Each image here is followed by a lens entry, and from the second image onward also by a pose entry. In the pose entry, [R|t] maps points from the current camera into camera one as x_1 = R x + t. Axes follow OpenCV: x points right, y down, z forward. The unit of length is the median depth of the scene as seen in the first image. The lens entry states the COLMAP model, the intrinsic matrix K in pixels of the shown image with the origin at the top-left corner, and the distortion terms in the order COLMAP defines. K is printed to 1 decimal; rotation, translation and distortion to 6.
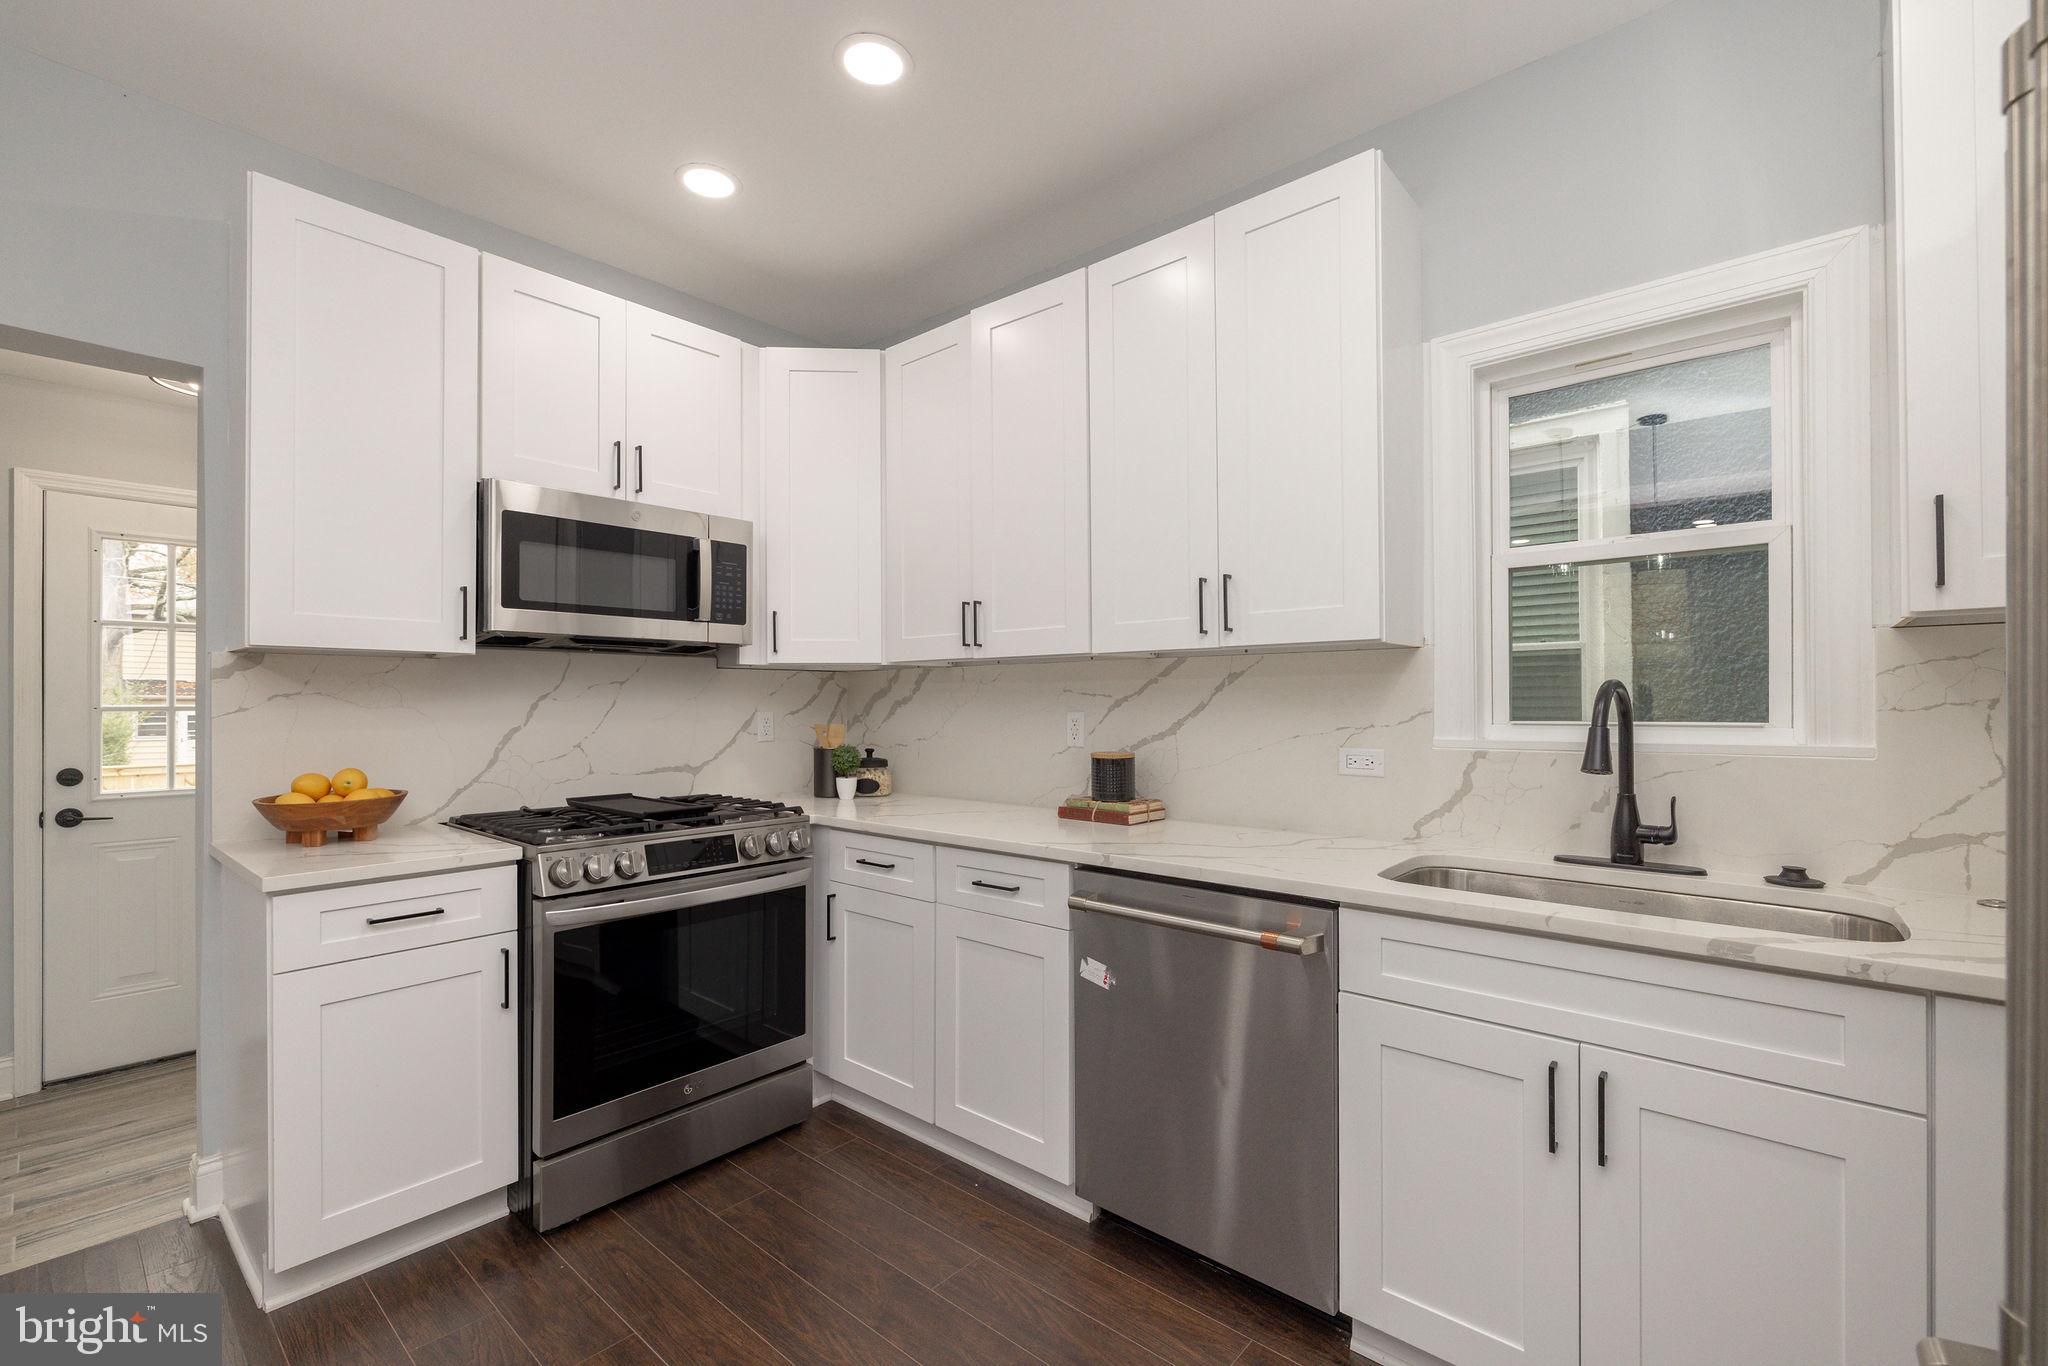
lens RADIAL K [[855.6, 0, 1015.1], [0, 855.6, 697.2], [0, 0, 1]] dist [-0.001553, -0.000315]
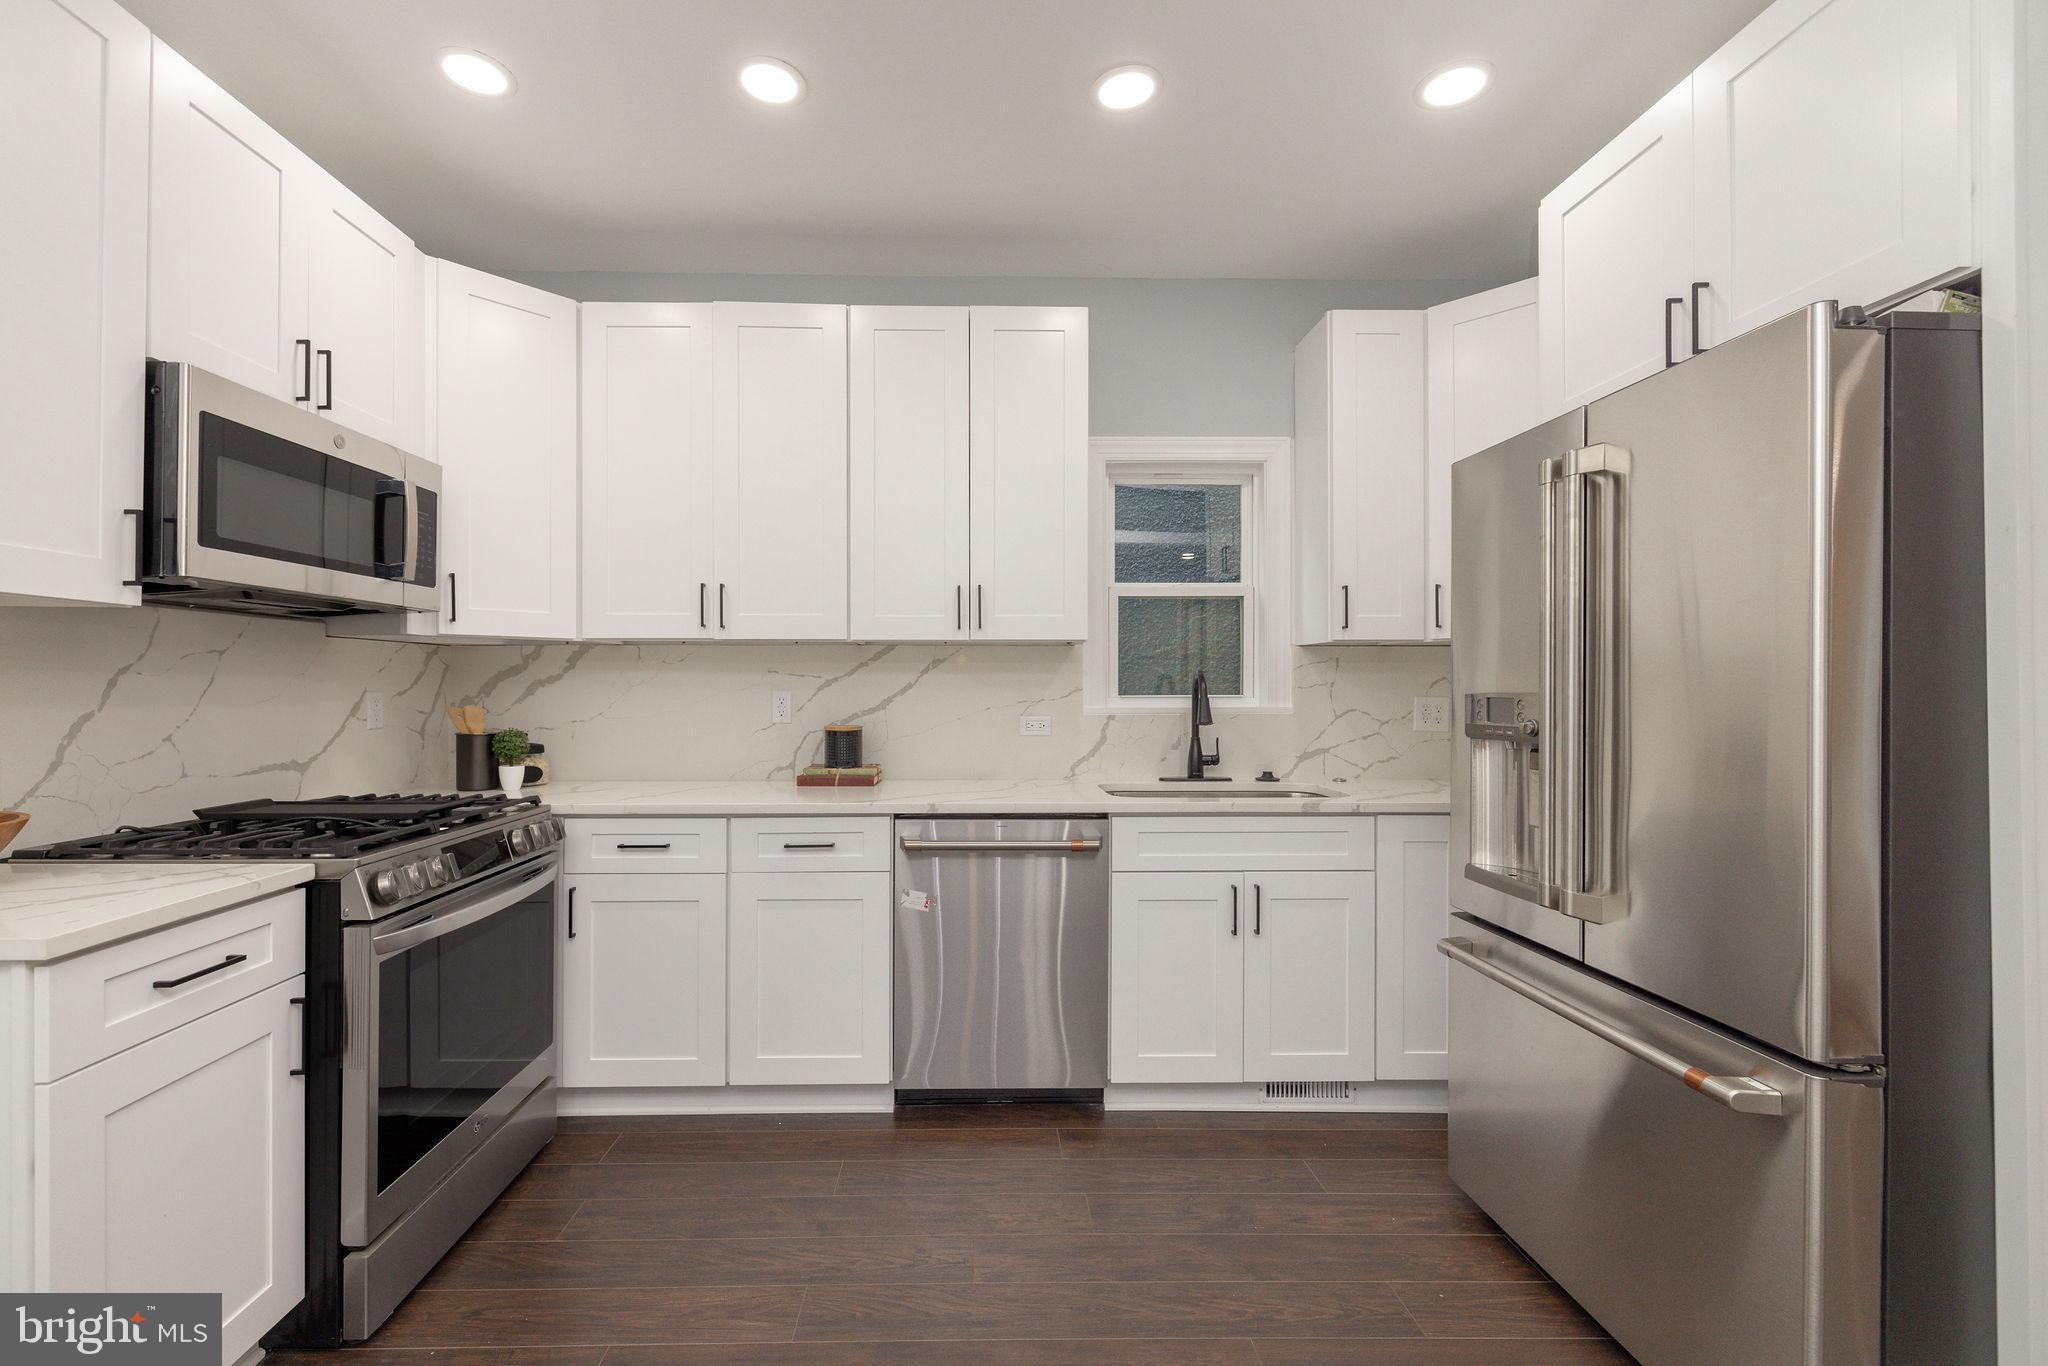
lens RADIAL K [[862.0, 0, 984.9], [0, 862.0, 685.3], [0, 0, 1]] dist [-0.001639, -0.000322]
pose [[0.739764, 0.003841, 0.672855, -0.597447], [-0.006769, 0.999976, 0.001734, 0.007484], [-0.672832, -0.005837, 0.739772, 0.012086]]
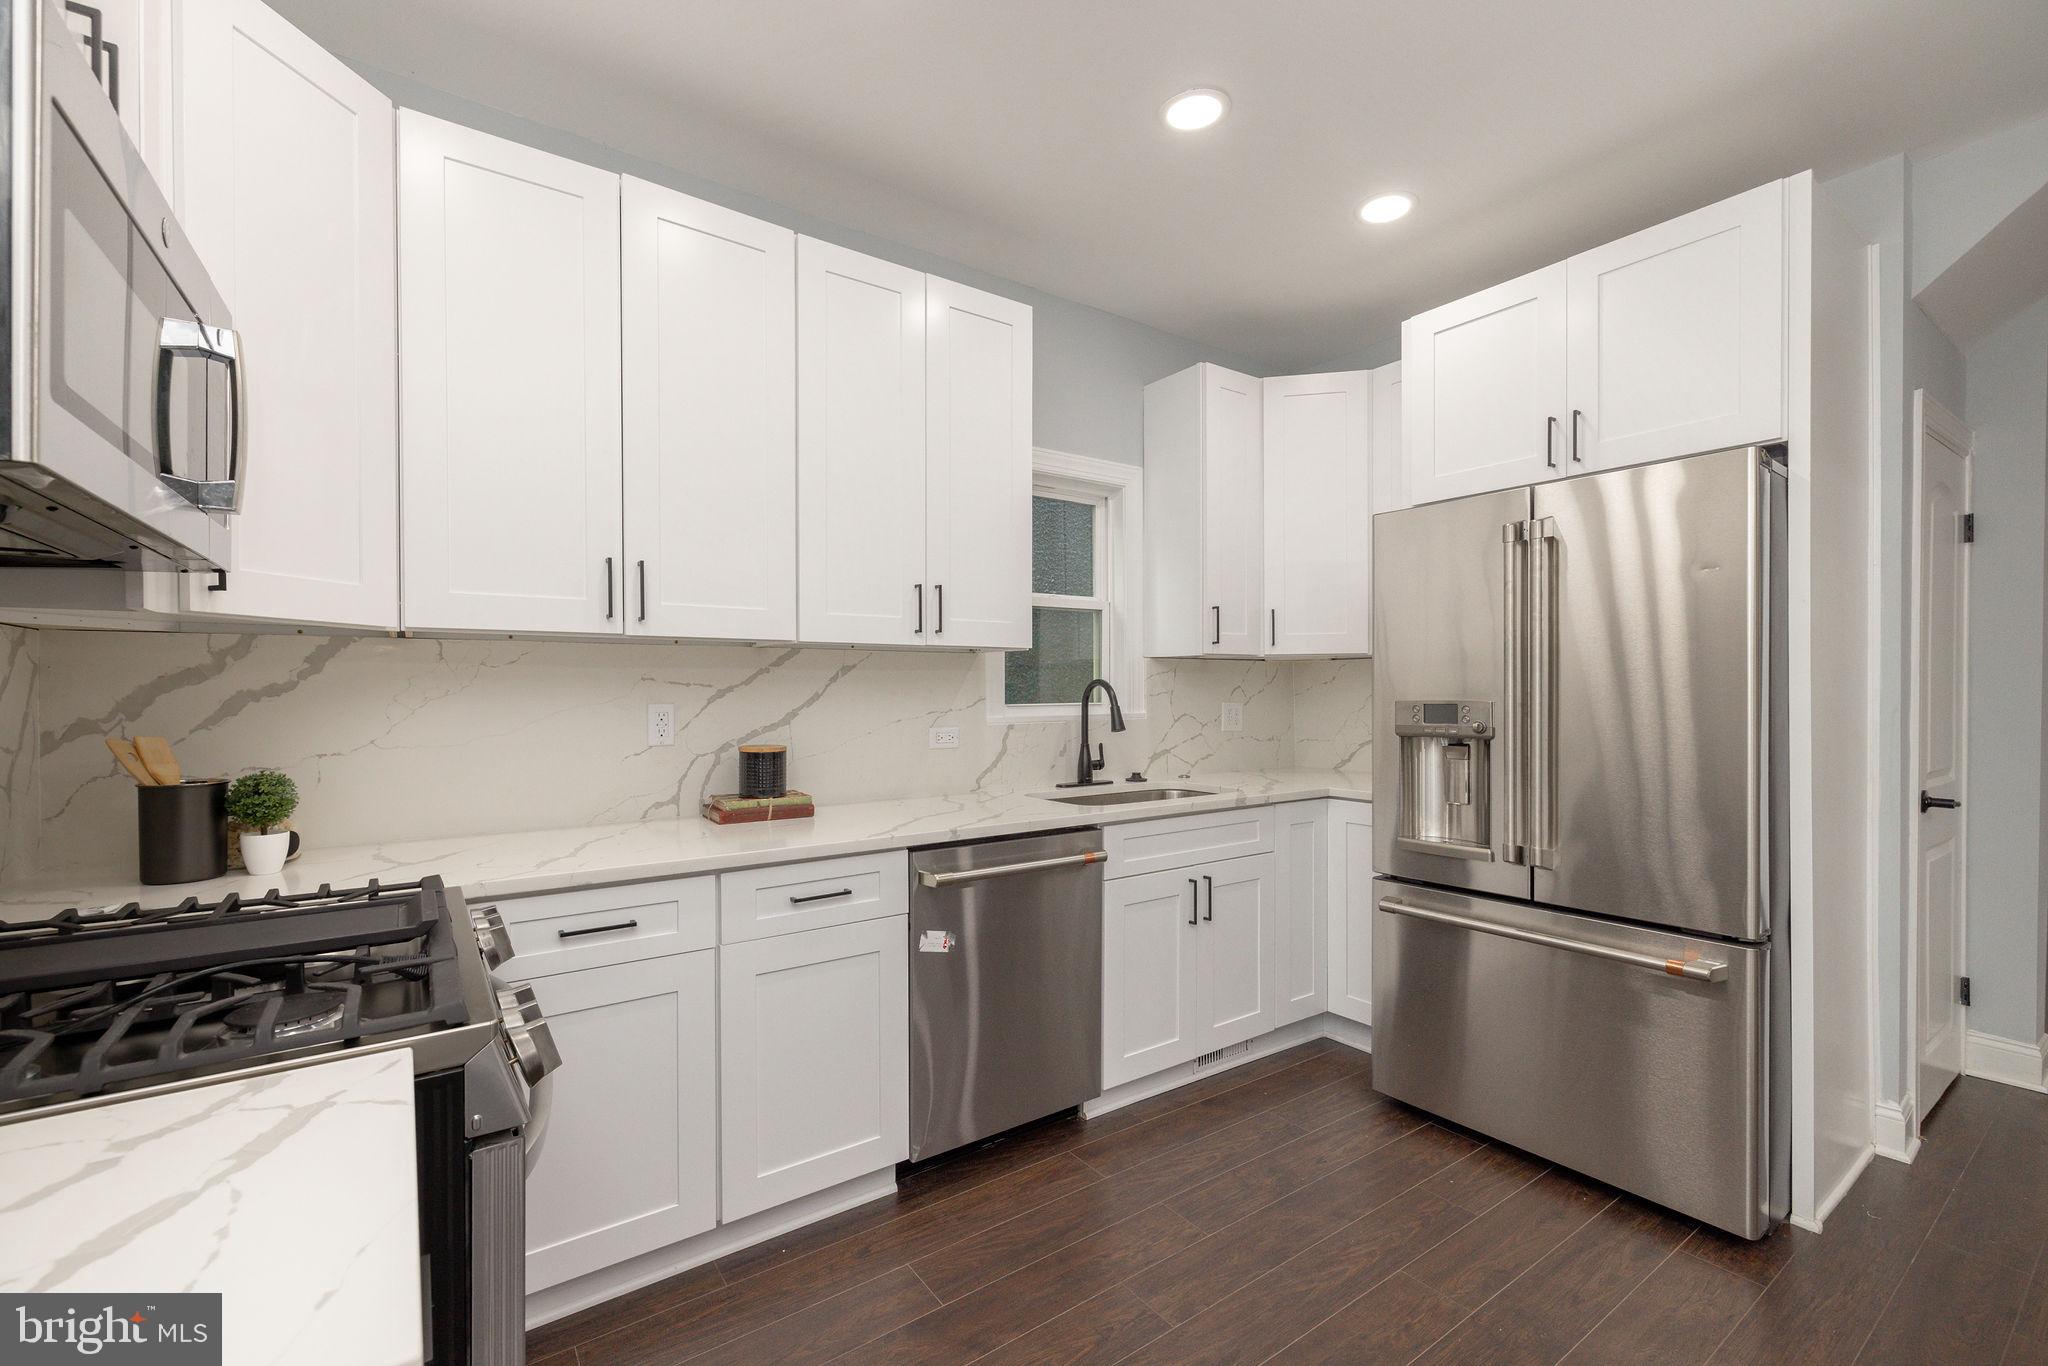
lens RADIAL K [[855.6, 0, 1015.1], [0, 855.6, 697.2], [0, 0, 1]] dist [-0.001553, -0.000315]
pose [[0.241193, -0.006205, 0.970457, -0.828479], [-0.004552, 0.999961, 0.007525, 0.003075], [-0.970467, -0.006233, 0.241155, 0.570073]]
